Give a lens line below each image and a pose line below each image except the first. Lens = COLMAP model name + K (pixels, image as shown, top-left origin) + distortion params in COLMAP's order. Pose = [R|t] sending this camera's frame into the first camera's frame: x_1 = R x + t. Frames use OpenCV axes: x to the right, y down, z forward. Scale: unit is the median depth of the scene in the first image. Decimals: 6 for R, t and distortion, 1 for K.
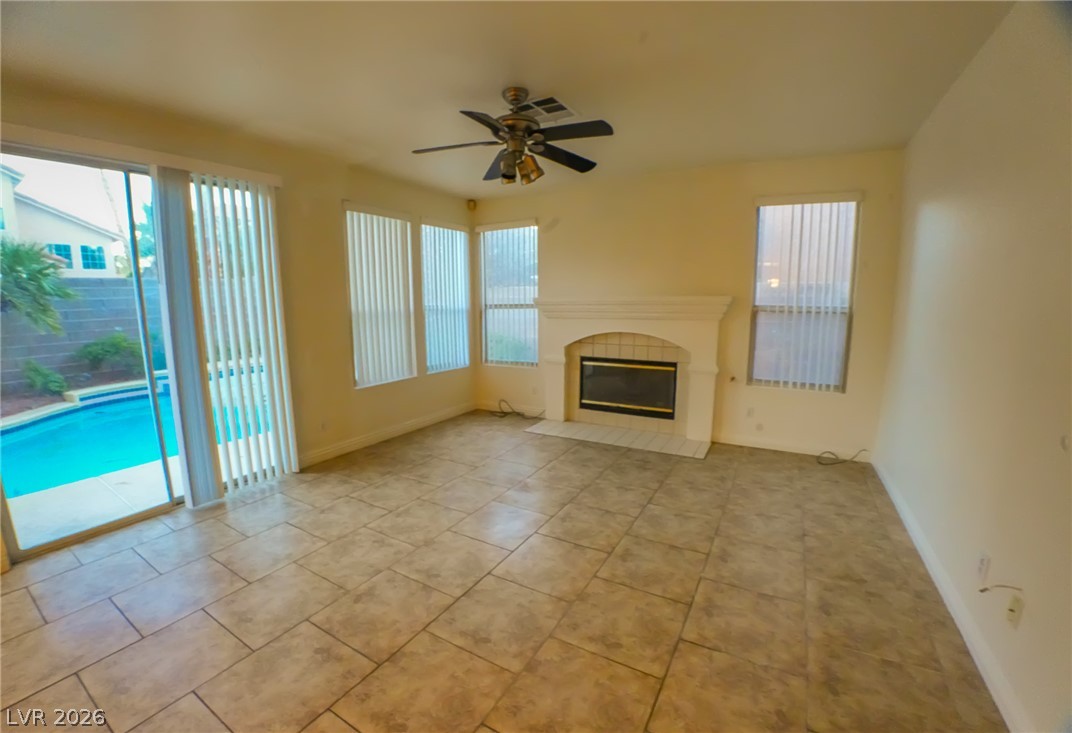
lens RADIAL K [[445.2, 0, 532.5], [0, 445.2, 375.1], [0, 0, 1]] dist [-0.098014, 0.013048]
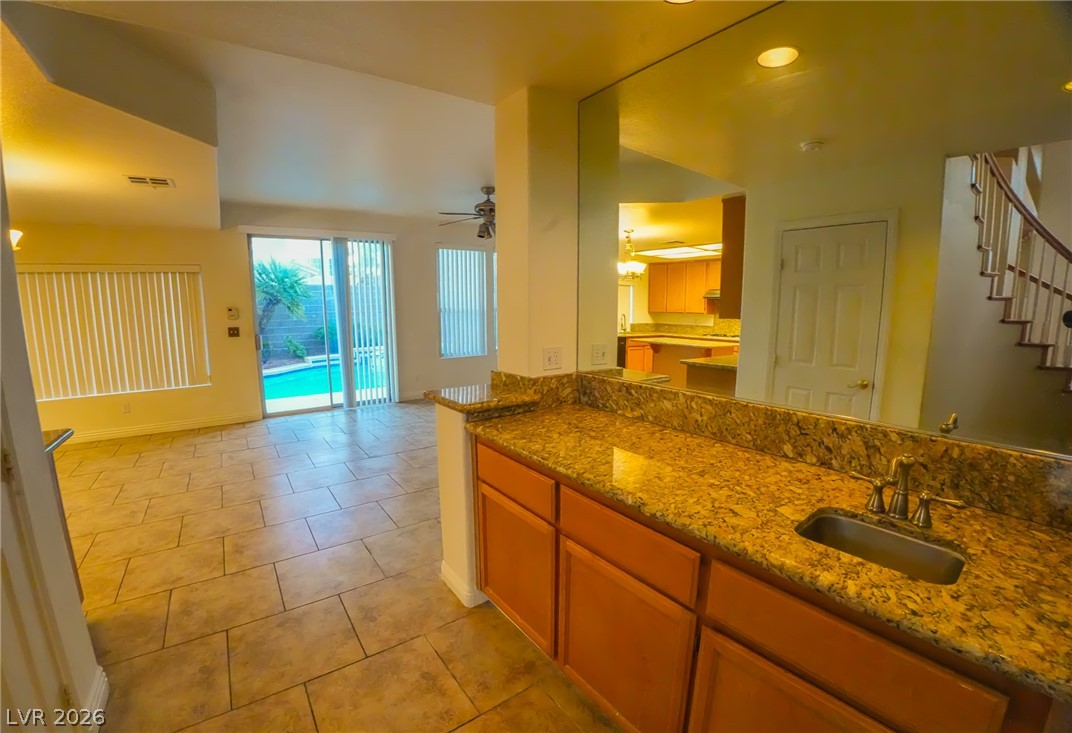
lens RADIAL K [[445.2, 0, 532.5], [0, 445.2, 375.1], [0, 0, 1]] dist [-0.098014, 0.013048]
pose [[0.912646, 0.066016, -0.403385, 0.601287], [-0.067239, 0.997675, 0.011148, 0.054627], [0.403183, 0.016949, 0.914963, -0.378287]]
